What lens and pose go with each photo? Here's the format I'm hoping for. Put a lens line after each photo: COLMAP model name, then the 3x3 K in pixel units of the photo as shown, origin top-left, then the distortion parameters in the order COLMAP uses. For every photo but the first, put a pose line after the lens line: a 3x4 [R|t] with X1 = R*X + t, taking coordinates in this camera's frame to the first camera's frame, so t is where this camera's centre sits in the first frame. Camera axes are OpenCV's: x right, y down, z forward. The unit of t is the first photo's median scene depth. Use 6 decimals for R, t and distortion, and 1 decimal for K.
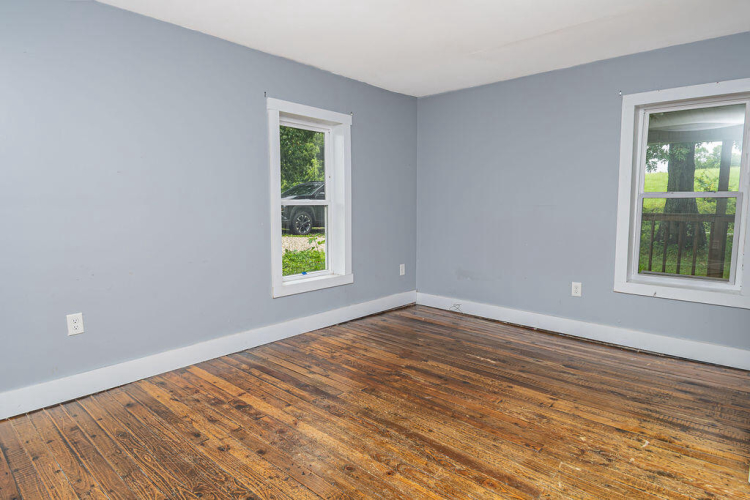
lens RADIAL K [[430.1, 0, 373.4], [0, 430.1, 253.5], [0, 0, 1]] dist [0.001257, -0.007392]
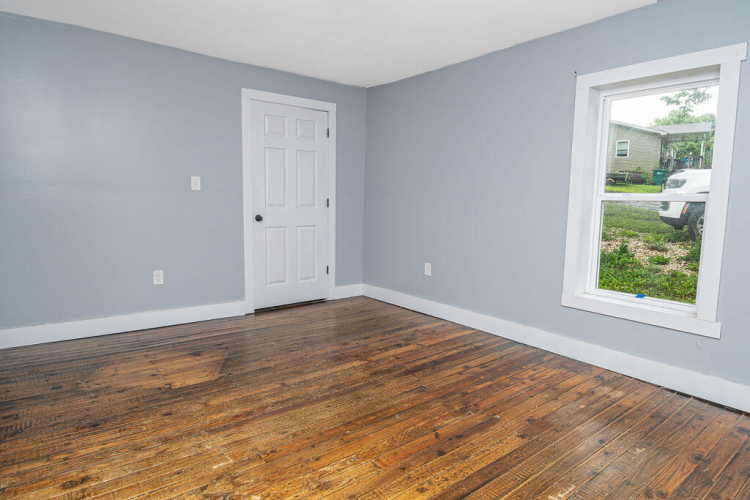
lens RADIAL K [[430.1, 0, 373.2], [0, 430.1, 244.7], [0, 0, 1]] dist [0.001257, -0.007392]
pose [[-0.168695, 0.104581, -0.980104, 0.909051], [-0.133900, 0.982706, 0.127906, -0.104554], [0.976531, 0.152813, -0.151774, 0.988668]]
